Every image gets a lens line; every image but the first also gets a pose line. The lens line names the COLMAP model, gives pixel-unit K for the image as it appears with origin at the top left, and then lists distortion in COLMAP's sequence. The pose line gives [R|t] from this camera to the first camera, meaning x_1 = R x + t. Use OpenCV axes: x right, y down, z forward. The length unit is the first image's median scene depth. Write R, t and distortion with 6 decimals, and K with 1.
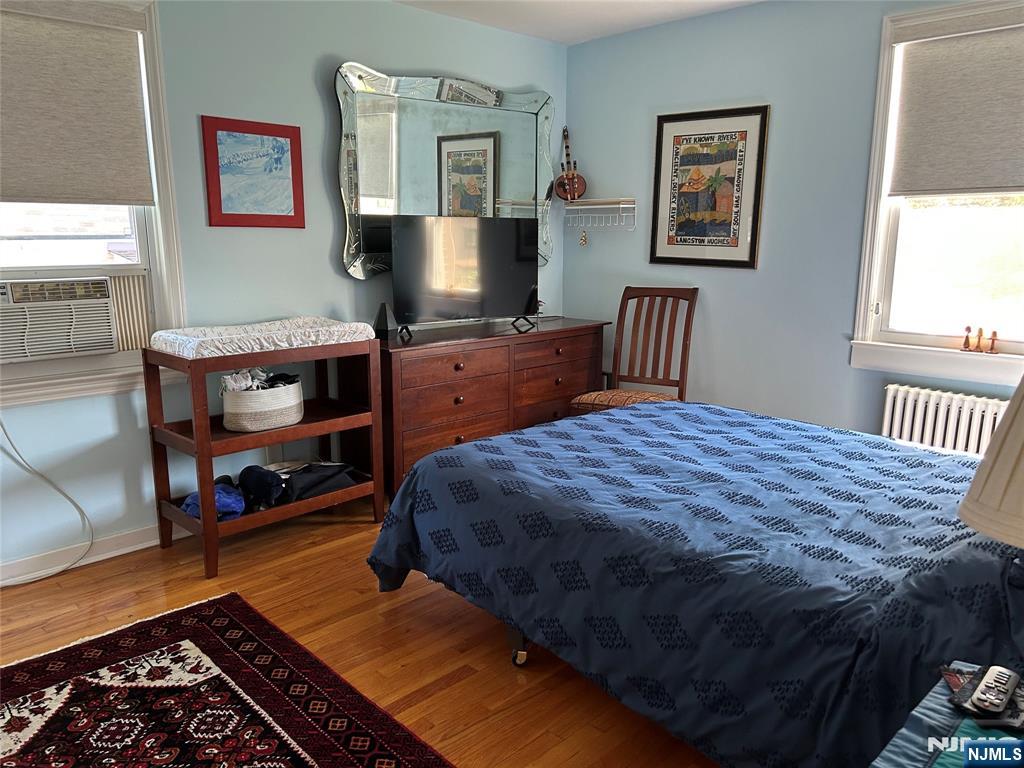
lens RADIAL K [[761.4, 0, 503.8], [0, 761.4, 383.8], [0, 0, 1]] dist [-0.005081, -0.012299]
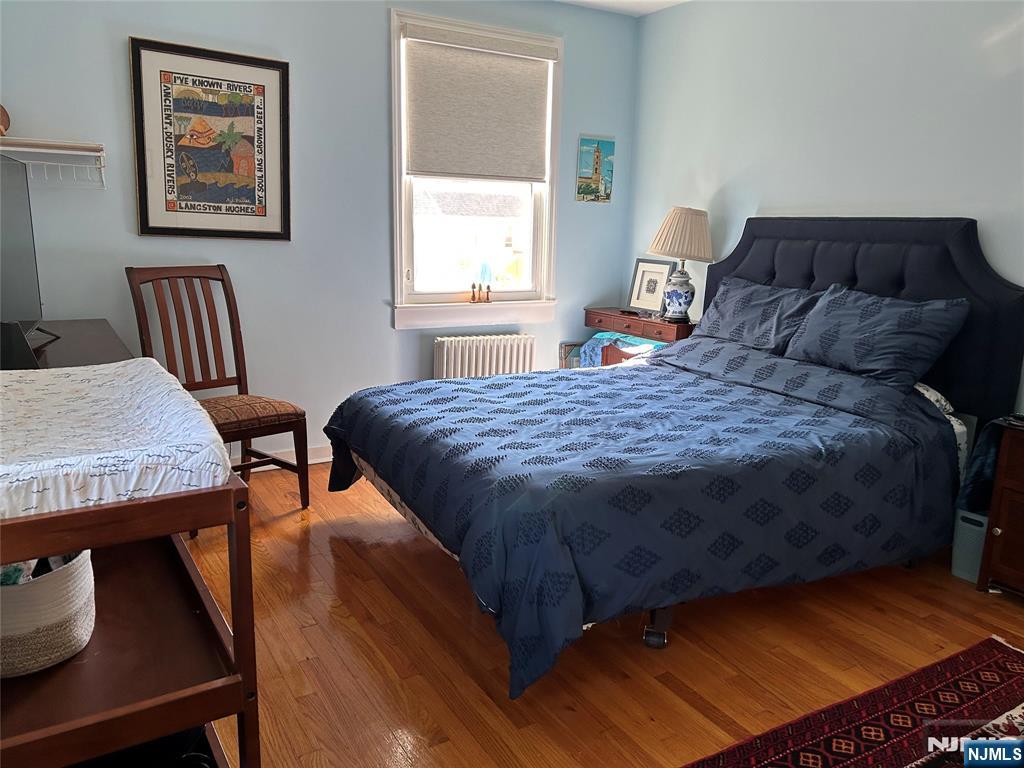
lens RADIAL K [[761.4, 0, 503.8], [0, 761.4, 383.8], [0, 0, 1]] dist [-0.005081, -0.012299]
pose [[0.235967, -0.189061, 0.953192, -0.525130], [0.154229, 0.975745, 0.155354, -0.085501], [-0.959444, 0.110352, 0.259402, 0.532118]]
